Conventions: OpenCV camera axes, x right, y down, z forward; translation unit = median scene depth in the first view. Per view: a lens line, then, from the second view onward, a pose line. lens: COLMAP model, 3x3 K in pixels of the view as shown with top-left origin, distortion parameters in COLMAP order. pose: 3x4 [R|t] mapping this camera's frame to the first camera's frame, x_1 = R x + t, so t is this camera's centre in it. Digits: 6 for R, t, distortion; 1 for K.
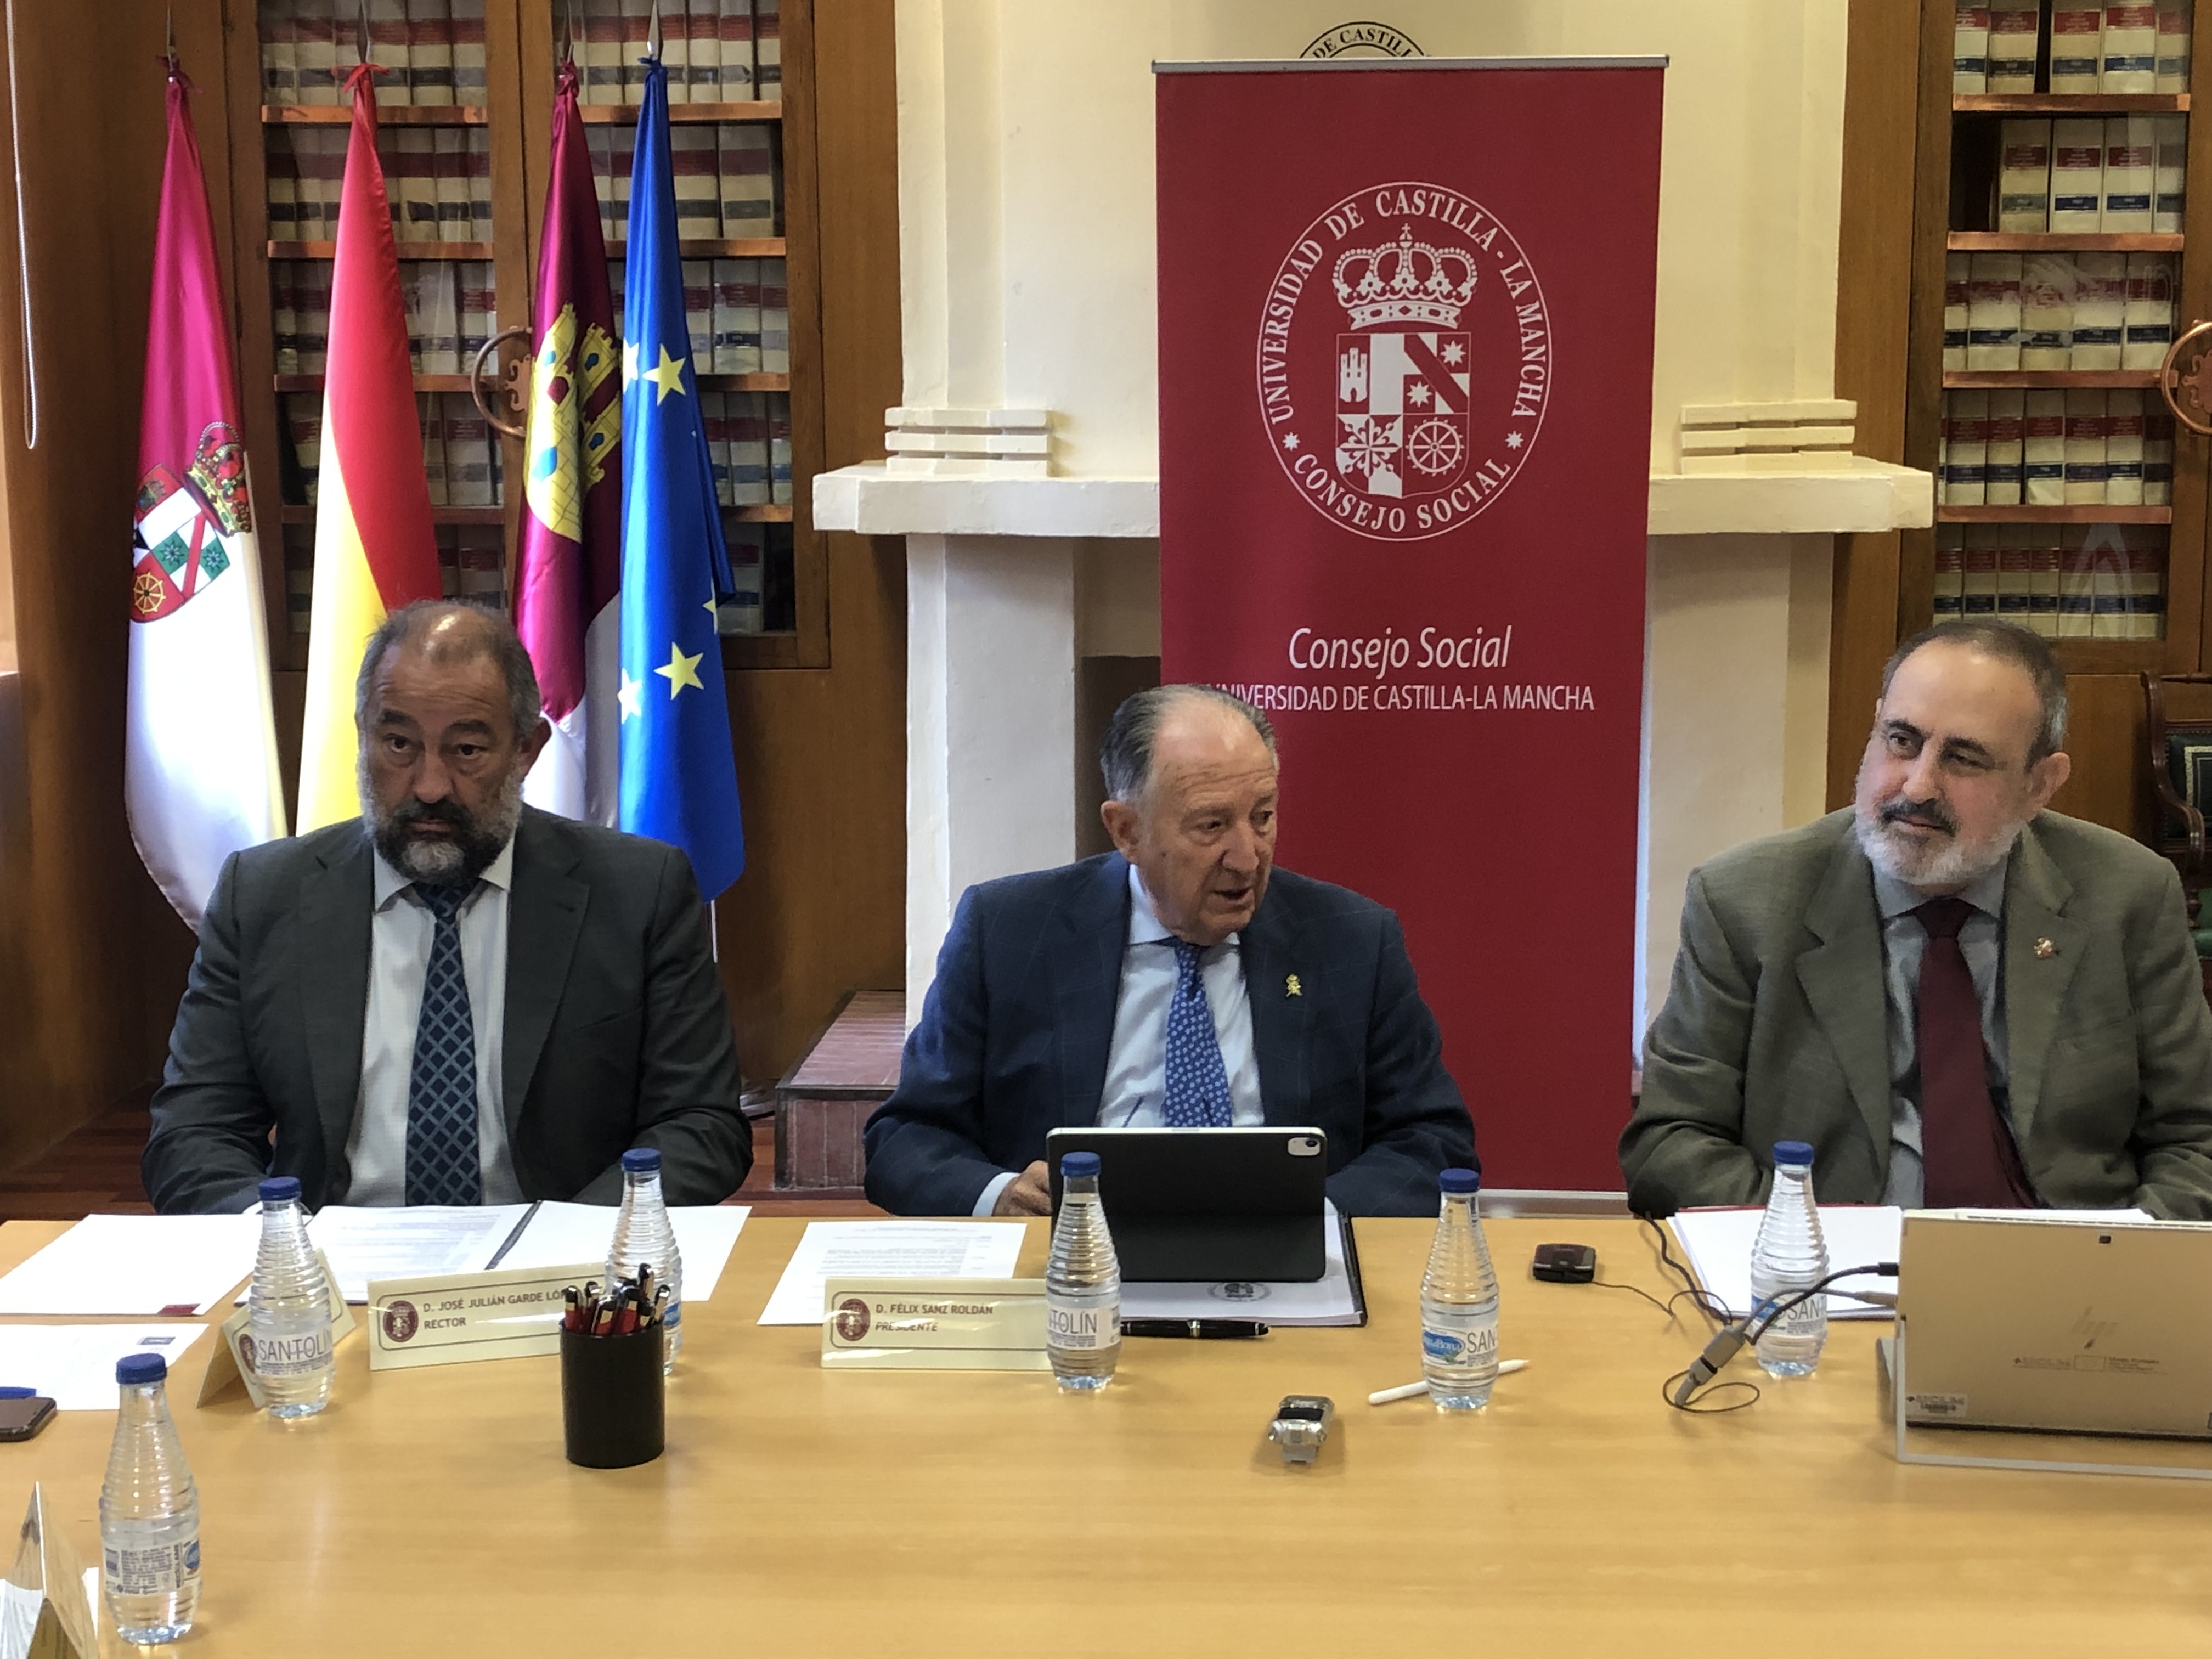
lens RADIAL K [[3082.7, 0, 1155.9], [0, 3082.7, 824.0], [0, 0, 1]] dist [0.239922, -0.834442]
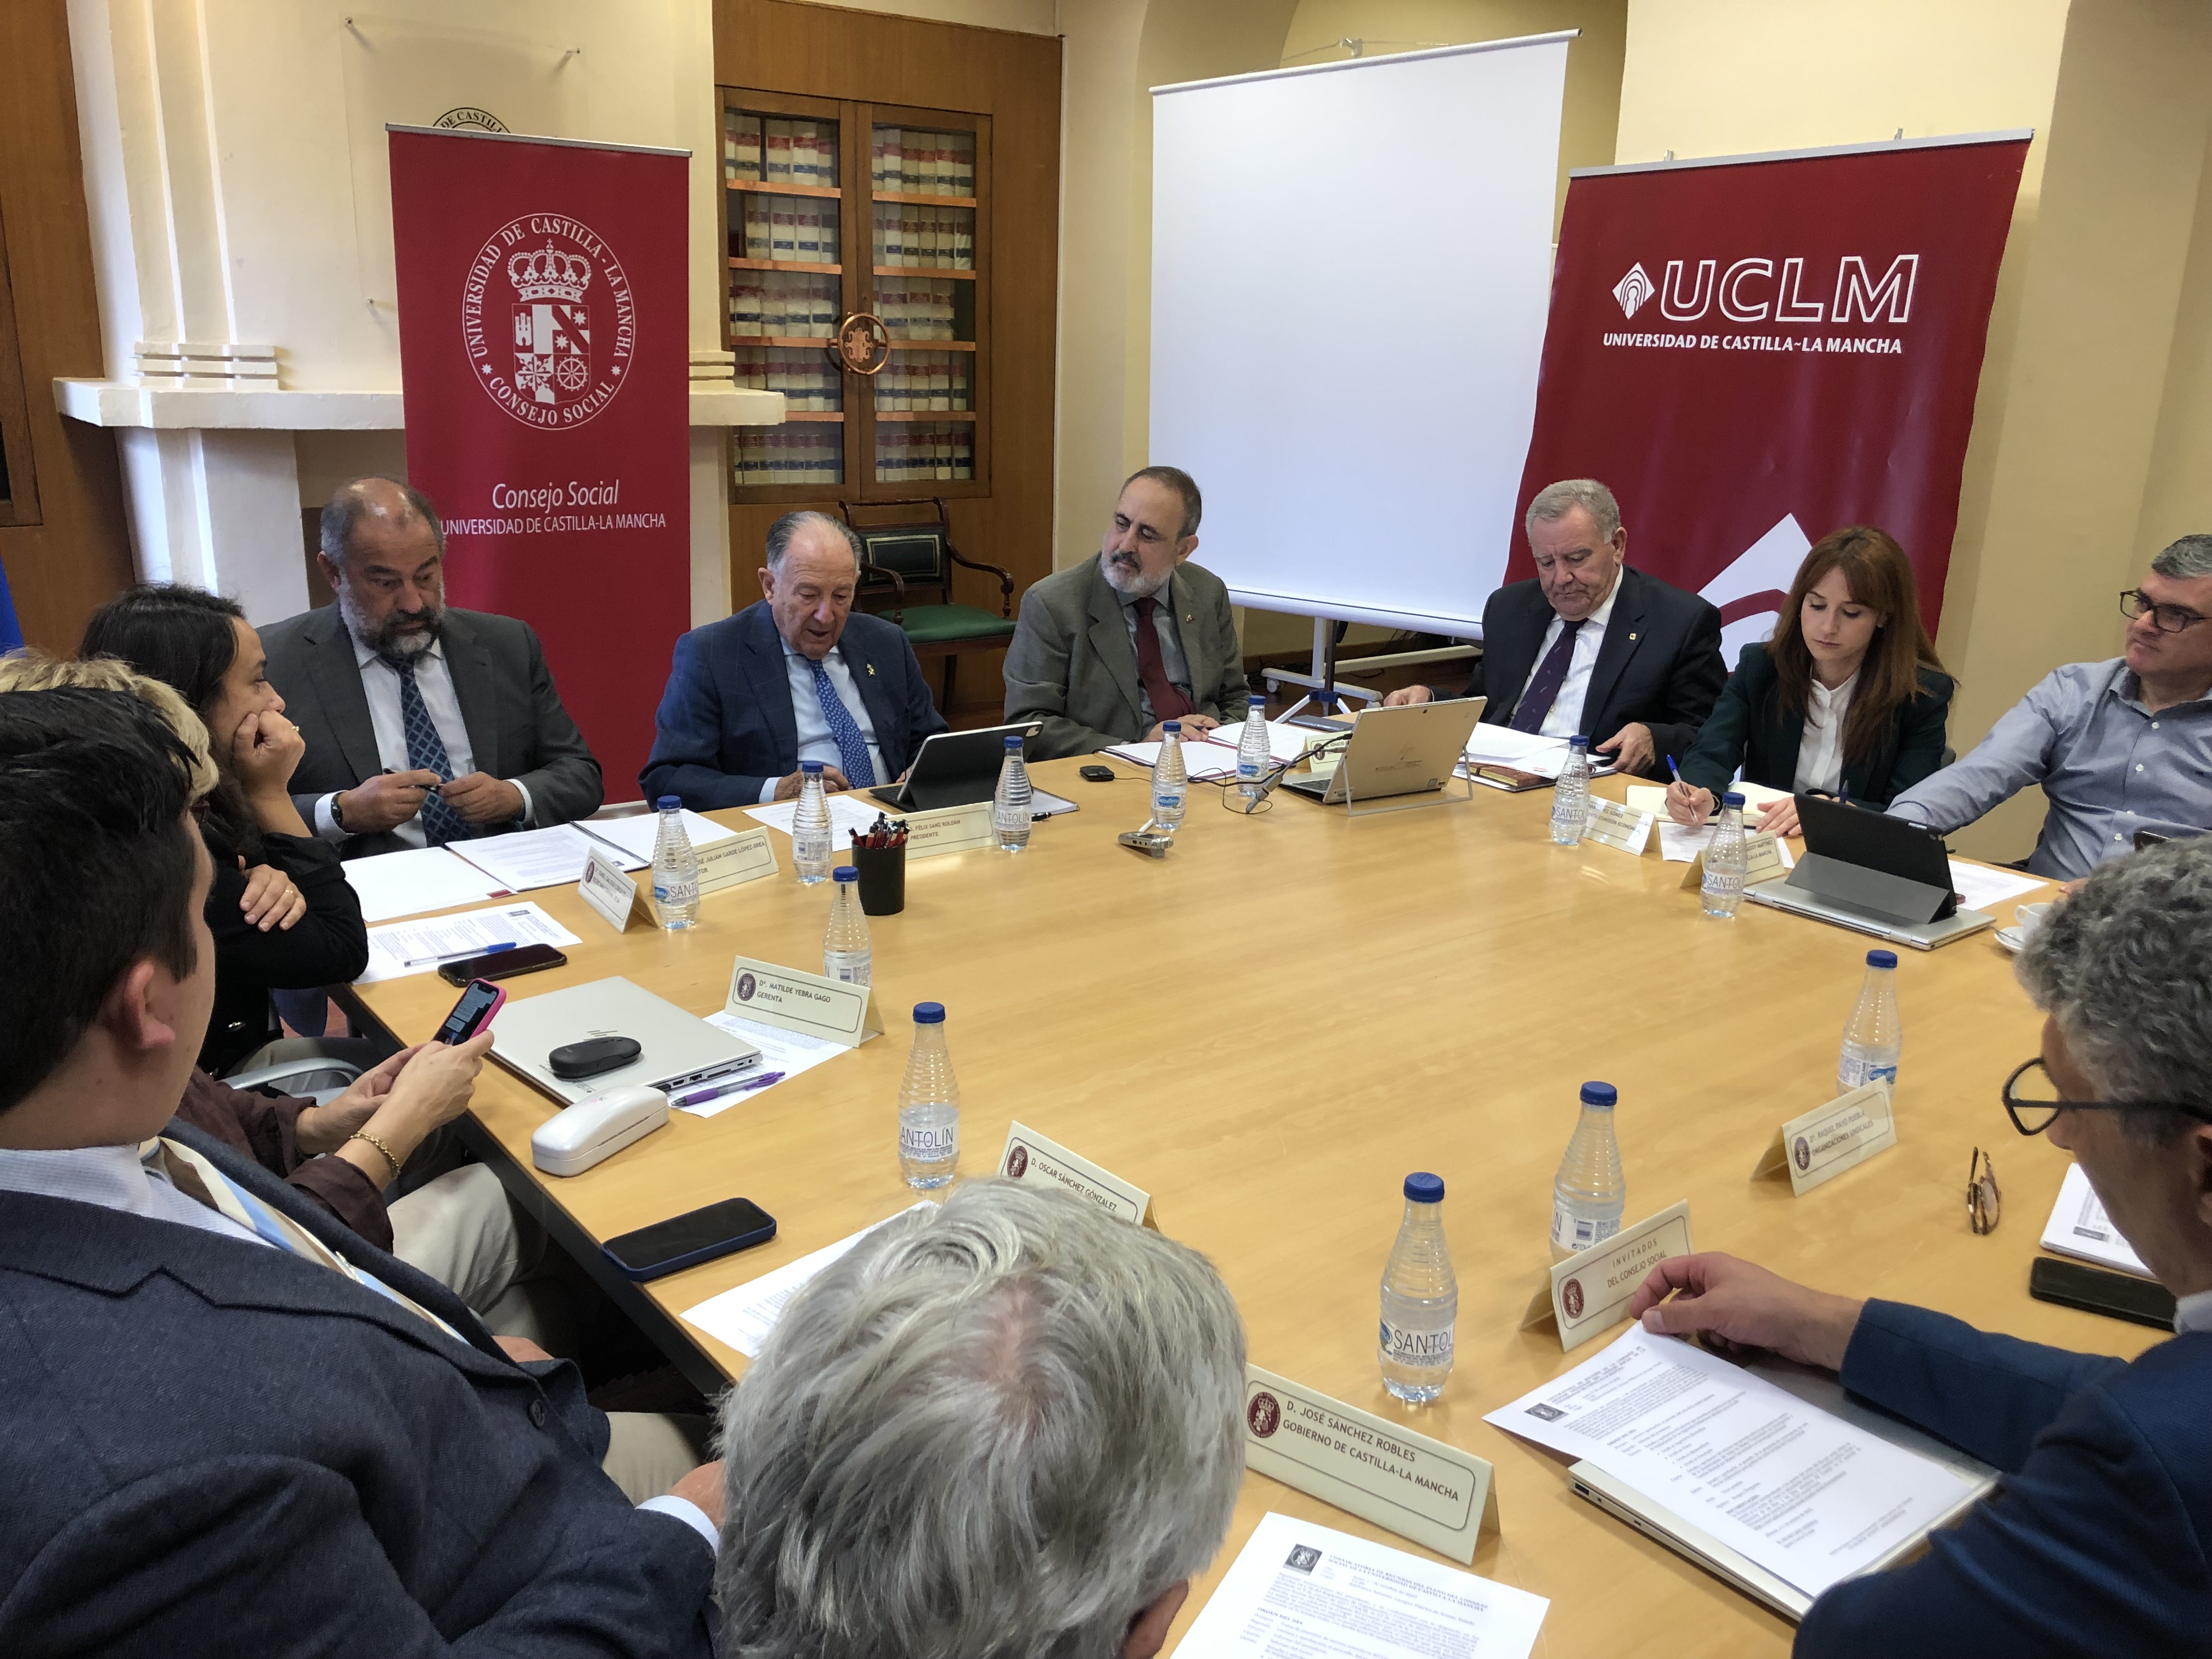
lens RADIAL K [[1832.9, 0, 1106.0], [0, 1832.9, 829.5], [0, 0, 1]] dist [0.005144, 0.009270]
pose [[0.778369, -0.140702, 0.611838, -0.290534], [0.065470, 0.987440, 0.143788, -0.000400], [-0.624384, -0.071863, 0.777804, 0.014355]]
